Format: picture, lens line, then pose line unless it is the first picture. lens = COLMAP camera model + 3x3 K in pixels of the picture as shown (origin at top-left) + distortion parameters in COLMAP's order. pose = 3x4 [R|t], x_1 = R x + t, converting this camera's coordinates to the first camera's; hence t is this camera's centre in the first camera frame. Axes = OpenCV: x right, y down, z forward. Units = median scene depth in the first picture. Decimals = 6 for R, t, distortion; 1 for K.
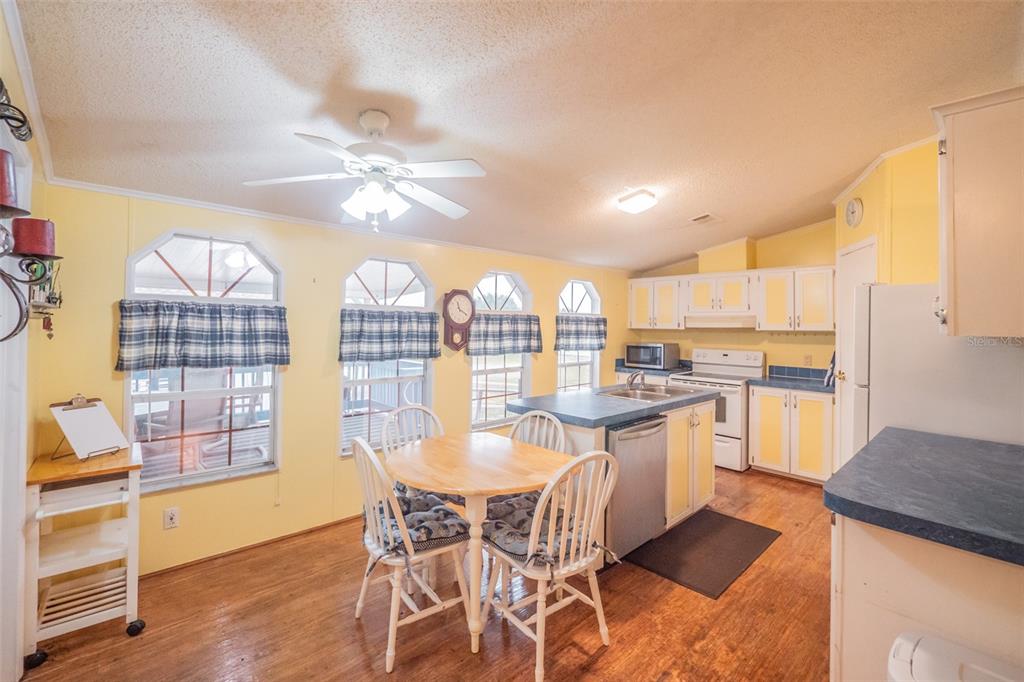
lens RADIAL K [[435.0, 0, 497.3], [0, 435.0, 314.2], [0, 0, 1]] dist [-0.002117, -0.001126]
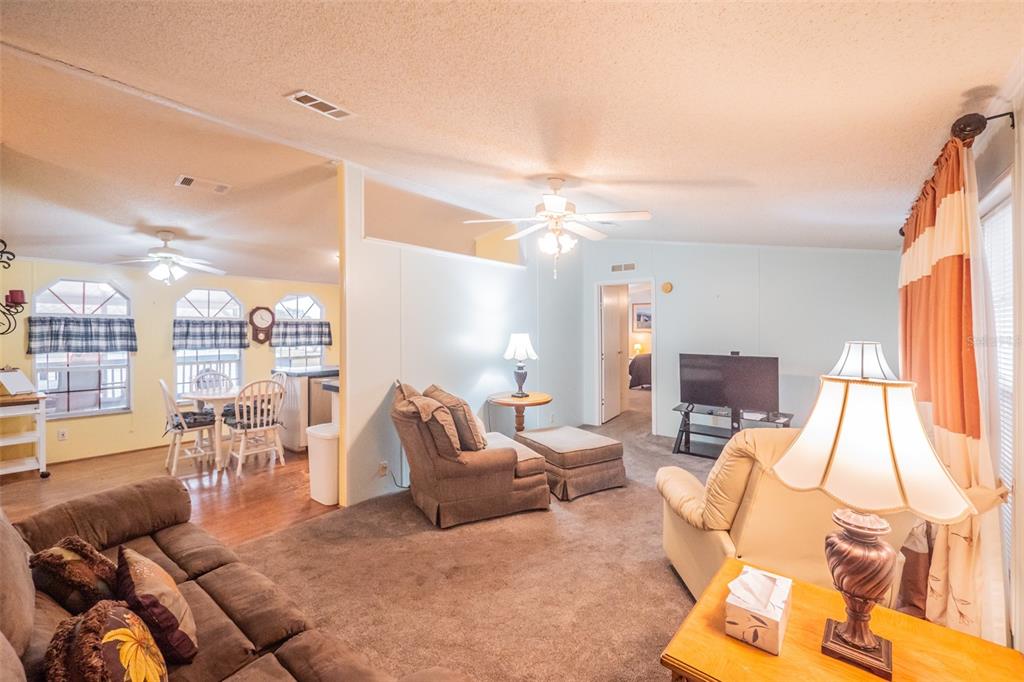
lens RADIAL K [[435.0, 0, 506.0], [0, 435.0, 326.5], [0, 0, 1]] dist [-0.002117, -0.001126]
pose [[0.985975, -0.011058, 0.166526, 0.669326], [0.007833, 0.999769, 0.020014, -0.008736], [-0.166709, -0.018429, 0.985834, -0.932638]]
